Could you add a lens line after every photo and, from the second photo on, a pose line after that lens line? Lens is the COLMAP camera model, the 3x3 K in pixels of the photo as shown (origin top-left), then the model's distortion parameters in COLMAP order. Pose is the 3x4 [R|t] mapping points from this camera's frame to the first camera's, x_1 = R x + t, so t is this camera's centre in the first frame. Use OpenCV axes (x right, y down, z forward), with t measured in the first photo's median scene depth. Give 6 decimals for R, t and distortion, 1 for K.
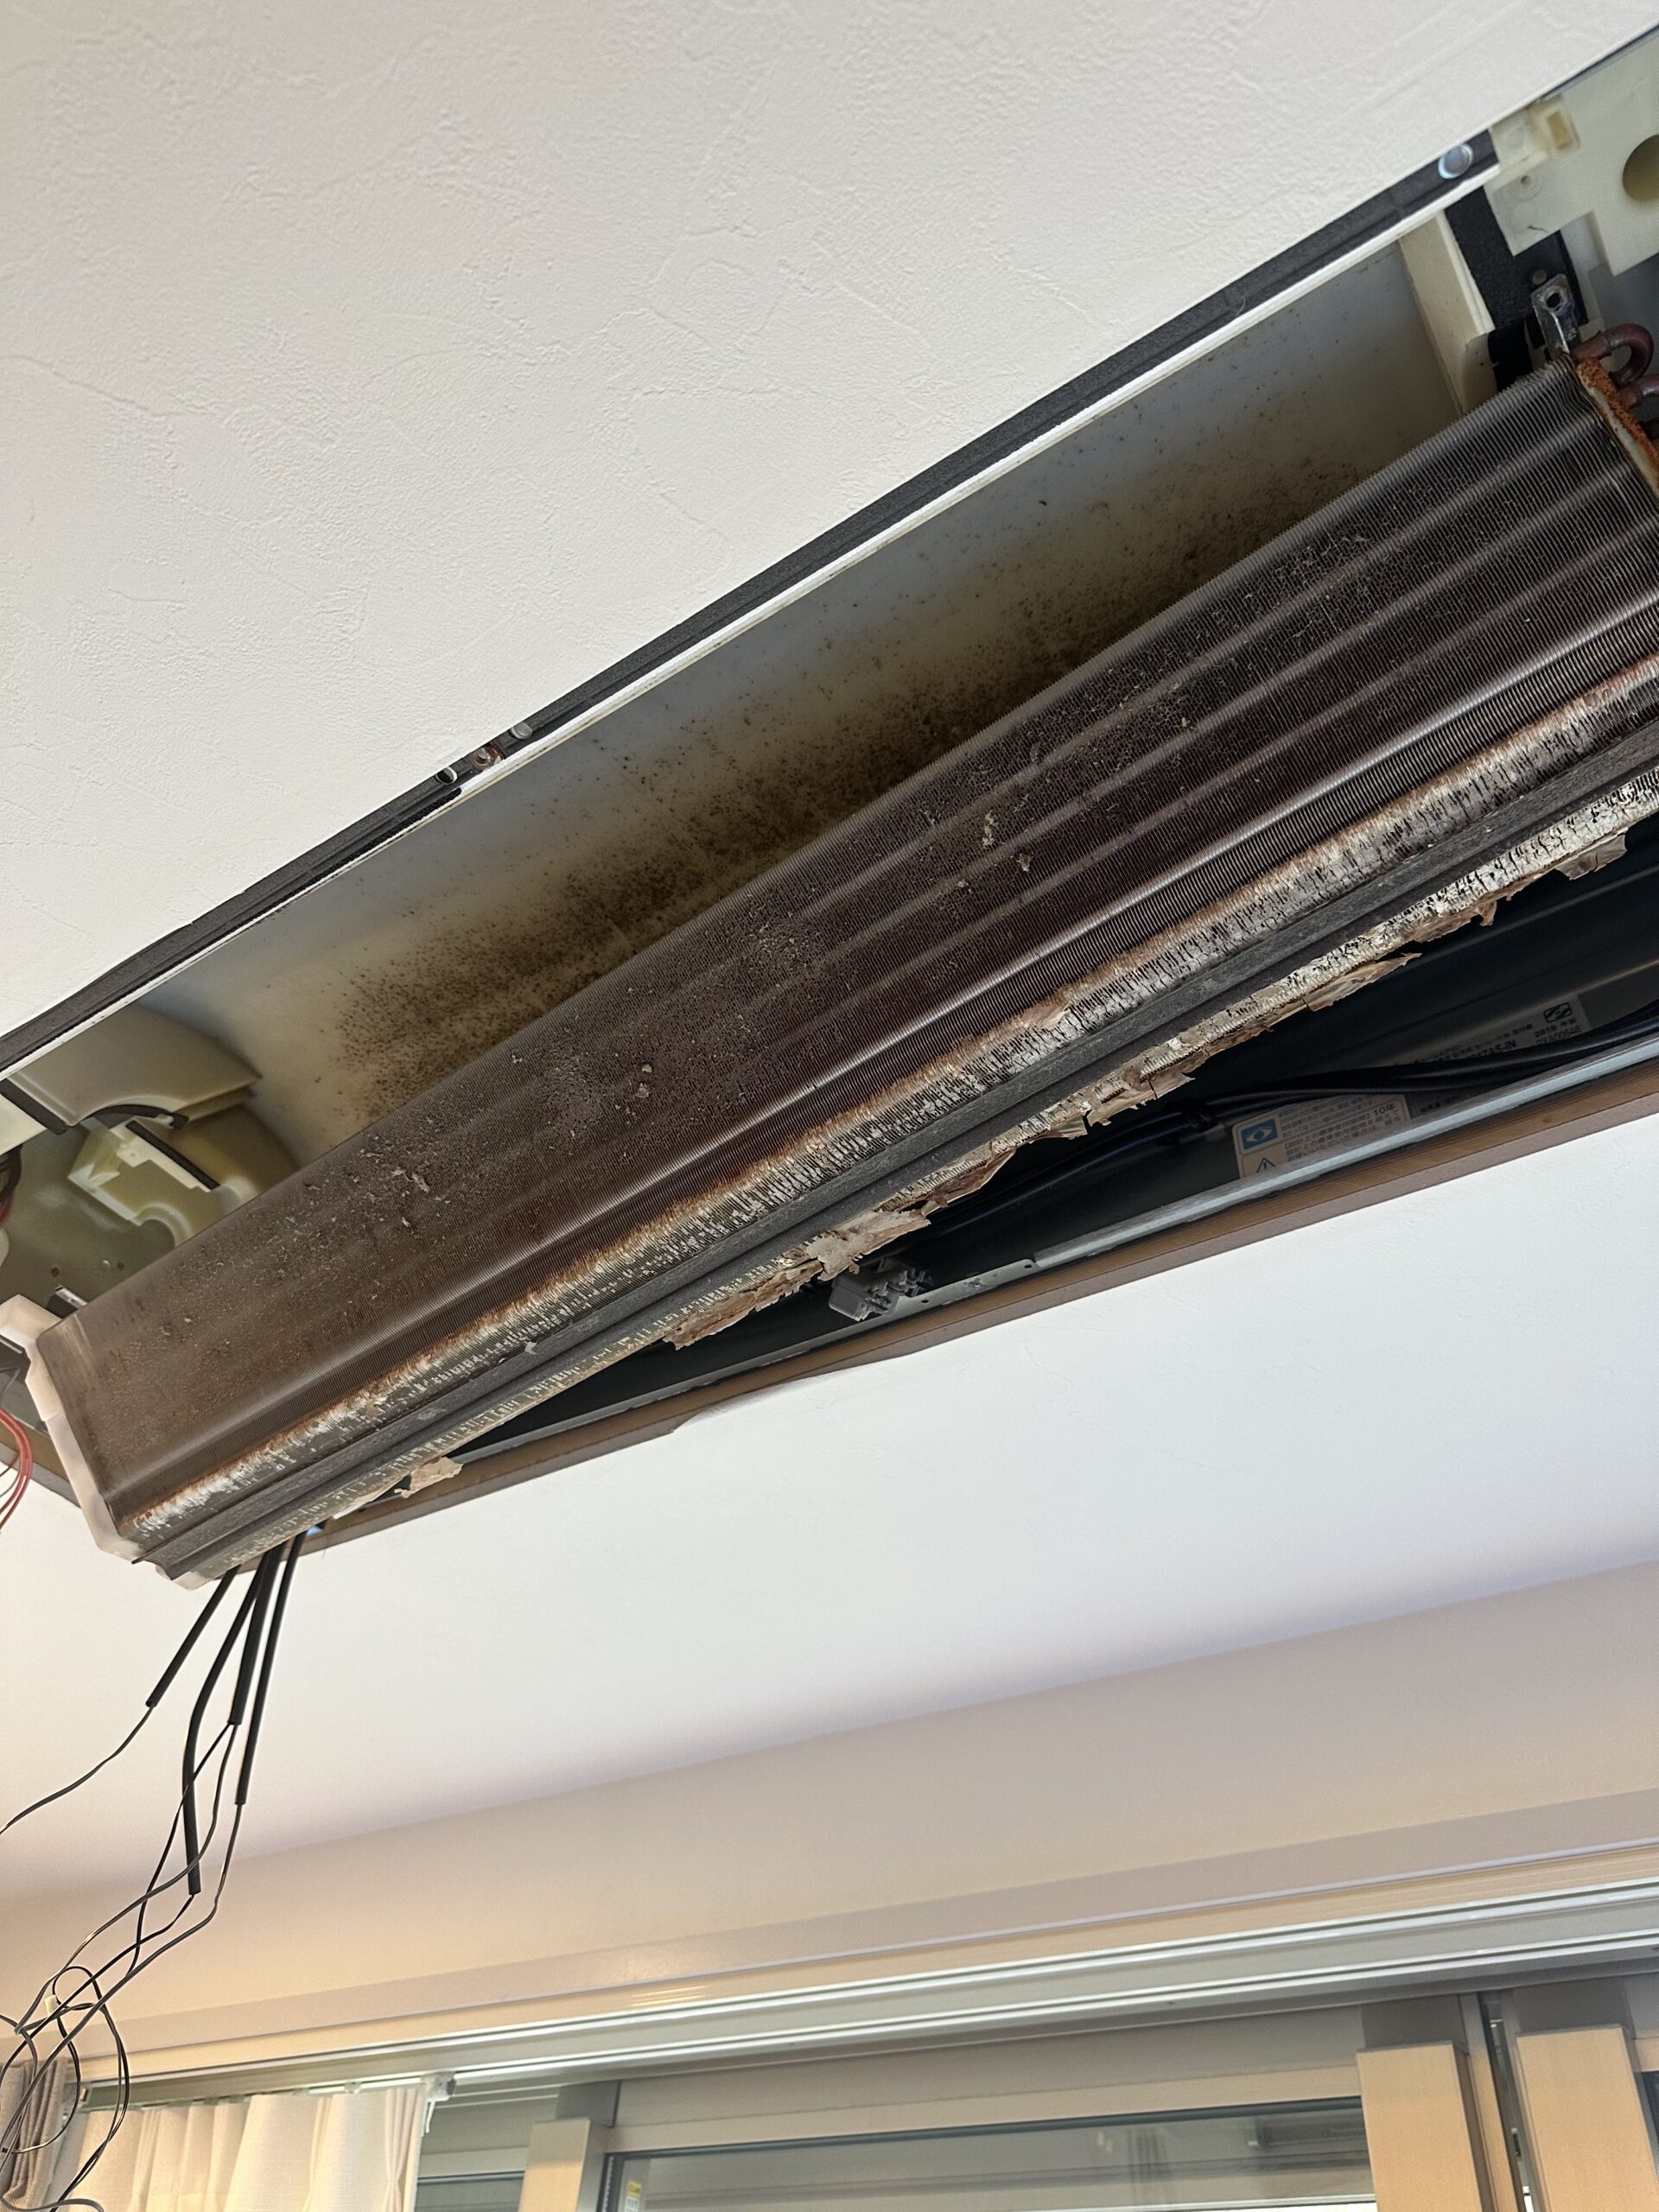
lens RADIAL K [[1708.2, 0, 829.5], [0, 1708.2, 1106.0], [0, 0, 1]] dist [-0.008714, 0.002073]
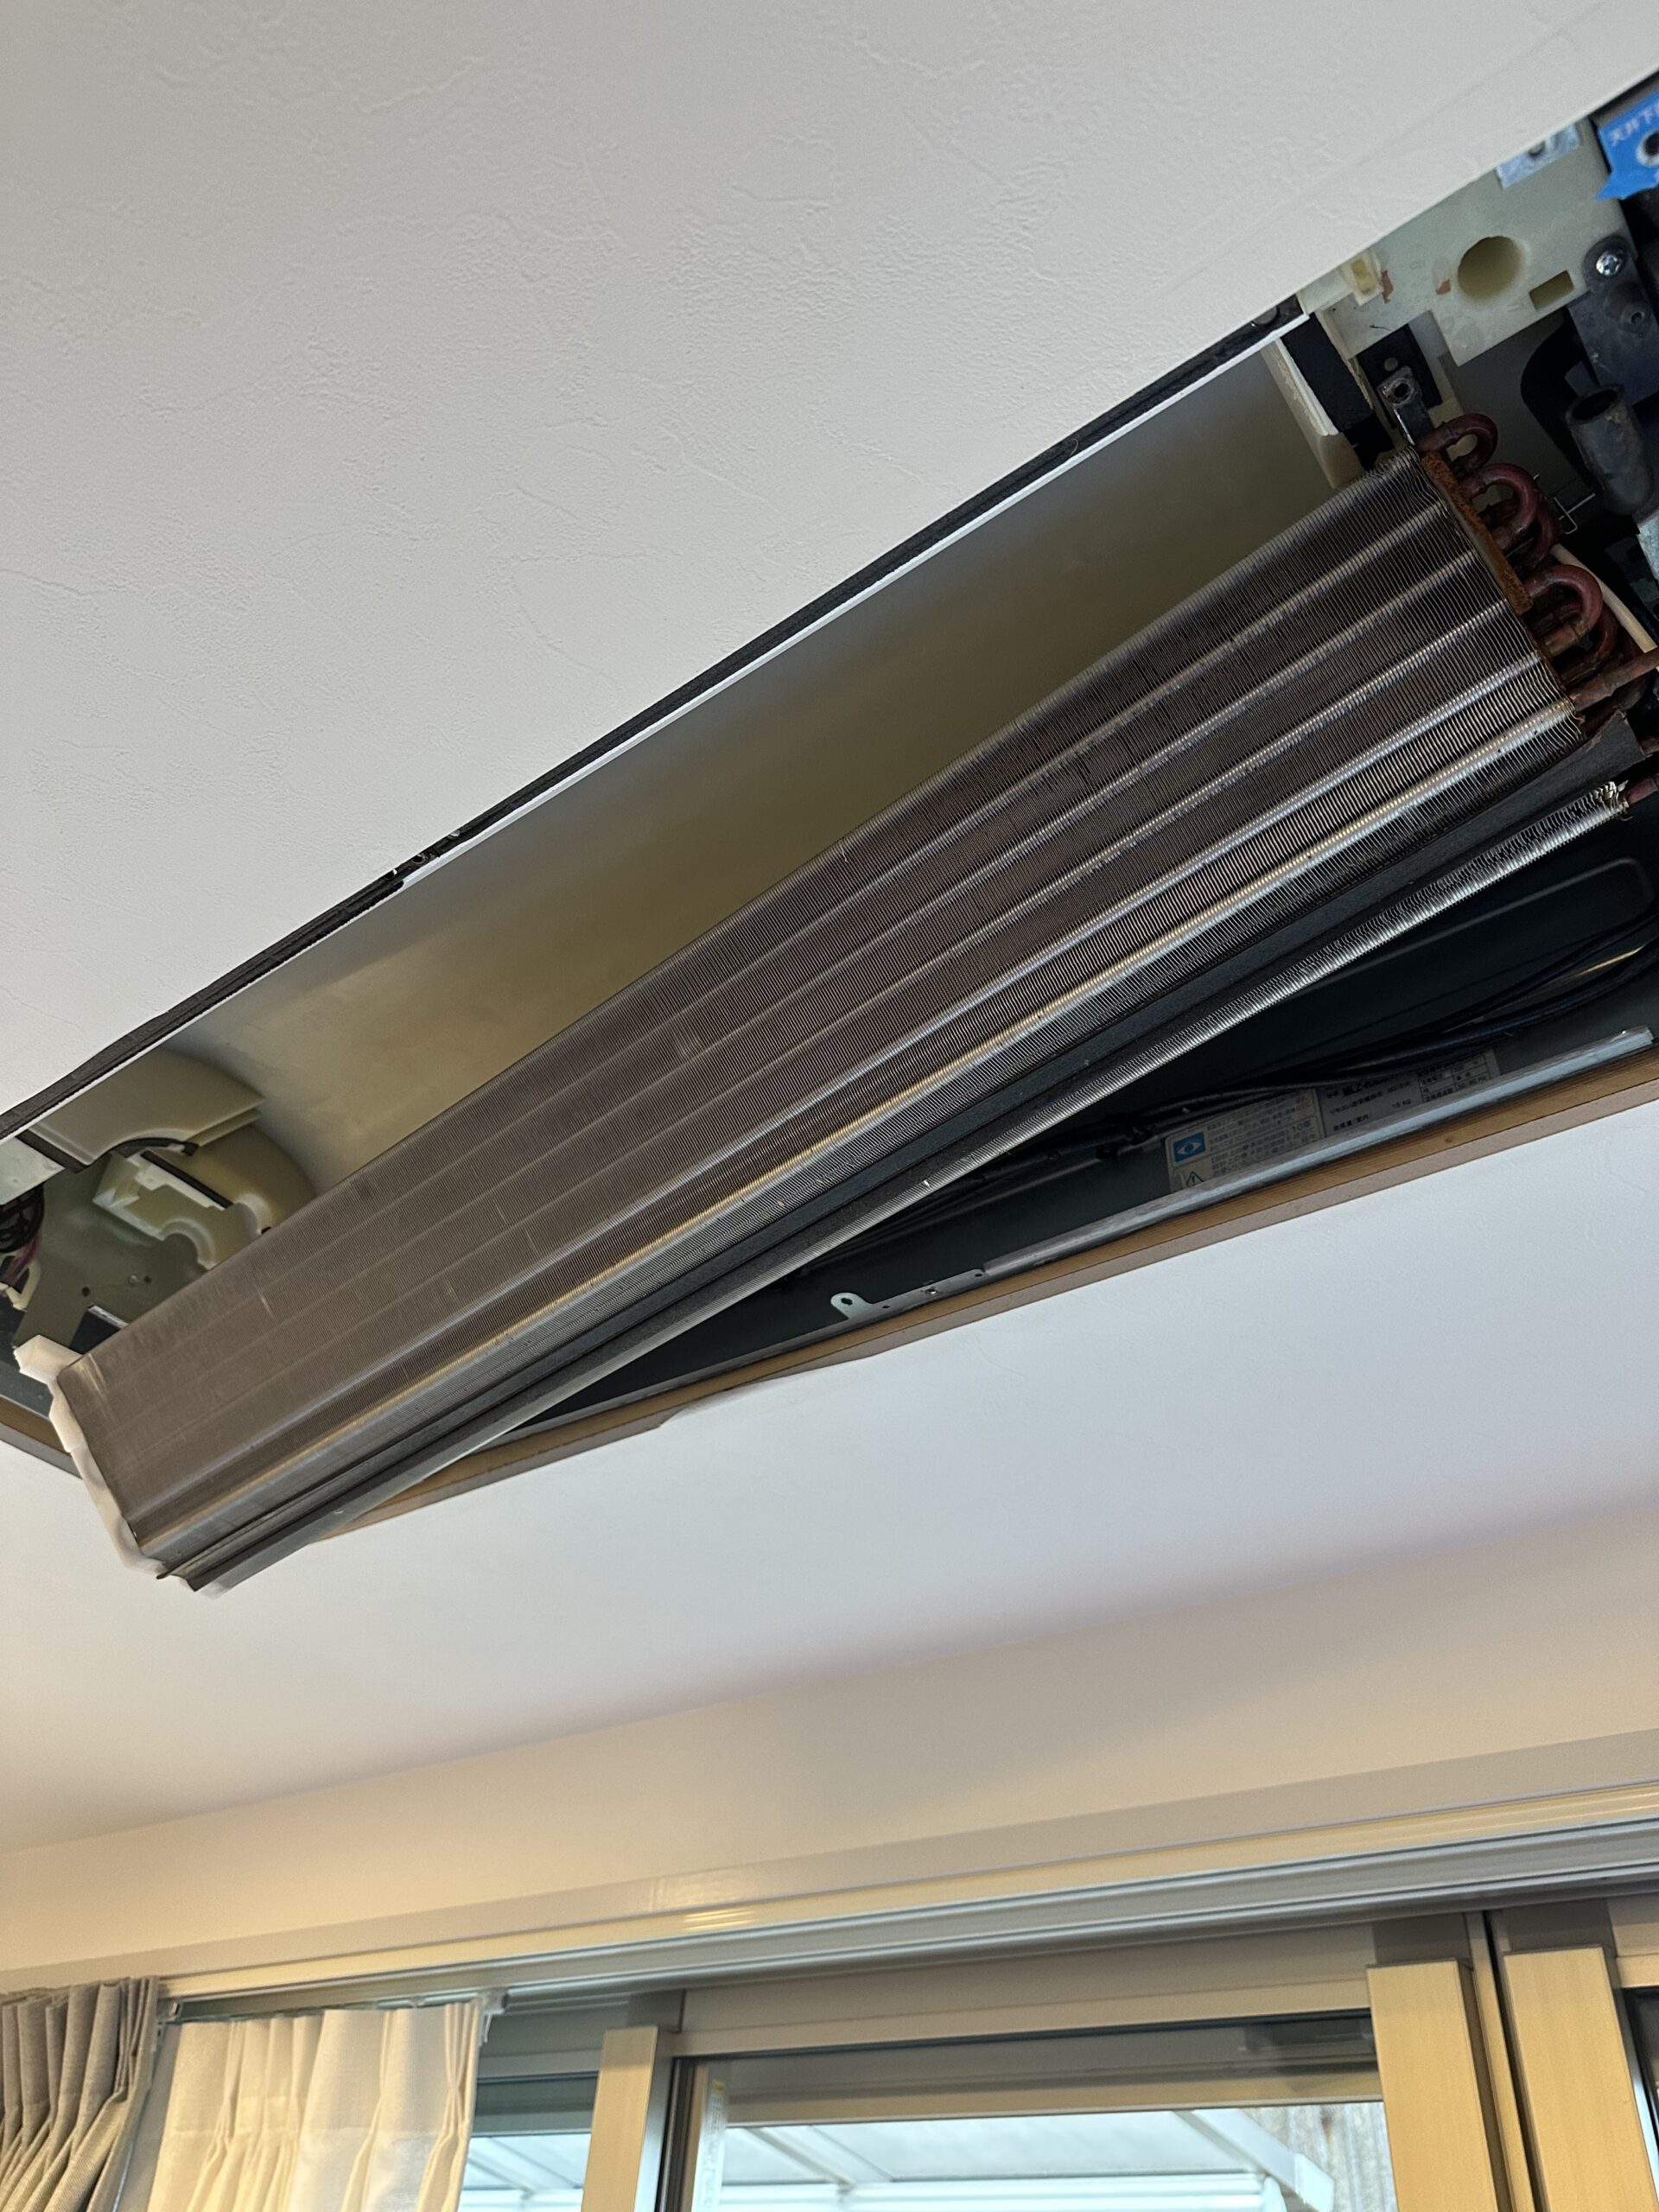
lens RADIAL K [[1708.2, 0, 829.5], [0, 1708.2, 1106.0], [0, 0, 1]] dist [-0.008714, 0.002073]
pose [[0.998648, -0.033775, -0.039522, 0.072194], [0.036230, 0.997346, 0.063161, -0.082943], [0.037284, -0.064507, 0.997221, -0.056457]]
